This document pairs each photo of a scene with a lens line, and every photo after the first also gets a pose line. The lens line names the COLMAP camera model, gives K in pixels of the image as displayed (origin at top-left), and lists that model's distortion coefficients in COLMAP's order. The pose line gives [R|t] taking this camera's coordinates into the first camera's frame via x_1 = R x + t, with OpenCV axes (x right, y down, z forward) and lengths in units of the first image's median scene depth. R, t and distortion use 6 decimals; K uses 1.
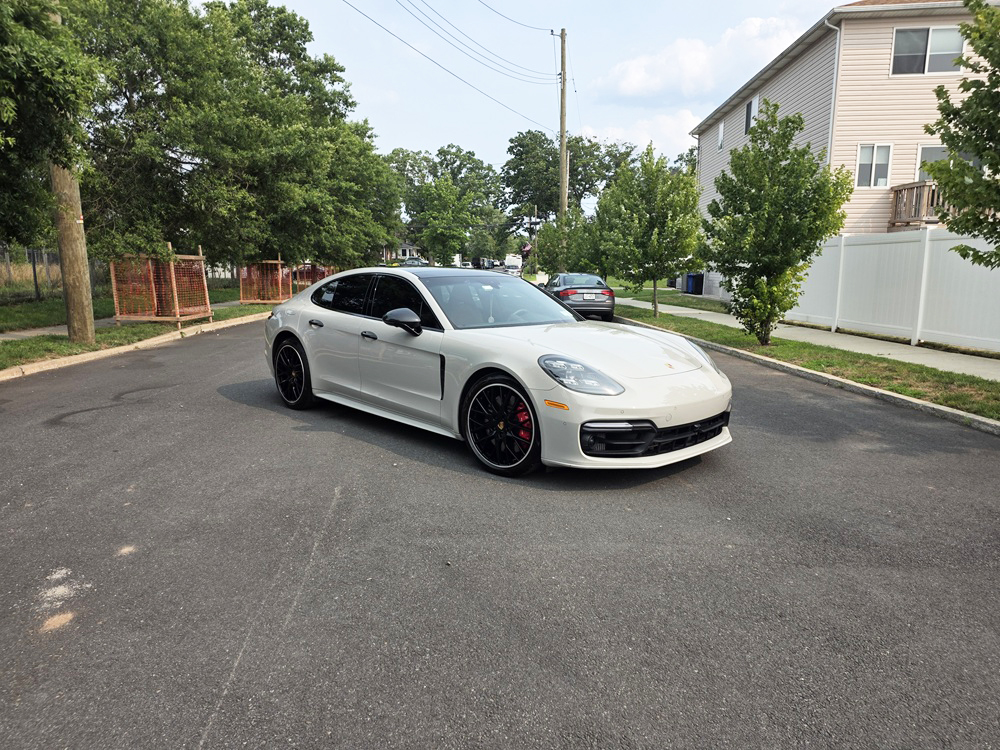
lens RADIAL K [[658.9, 0, 500.0], [0, 658.9, 375.0], [0, 0, 1]] dist [0.005167, -0.001040]
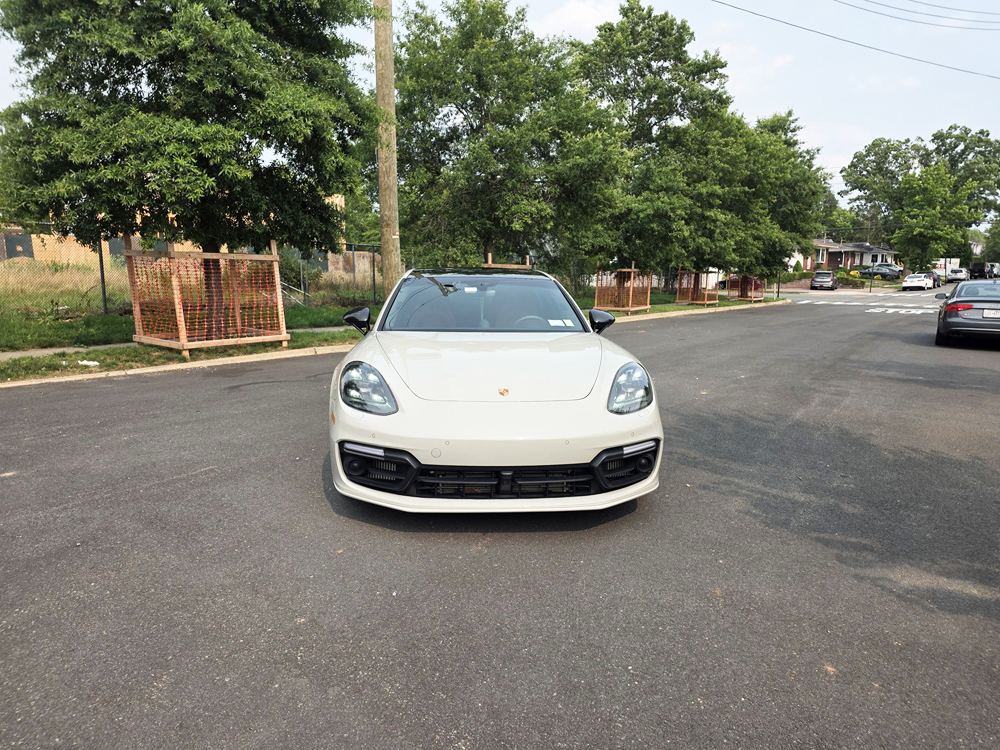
lens RADIAL K [[670.8, 0, 500.0], [0, 670.8, 375.0], [0, 0, 1]] dist [0.029215, -0.018616]
pose [[0.799294, 0.087743, -0.594500, 0.116924], [-0.096932, 0.995153, 0.016553, -0.007721], [0.593071, 0.044395, 0.803925, 0.054566]]
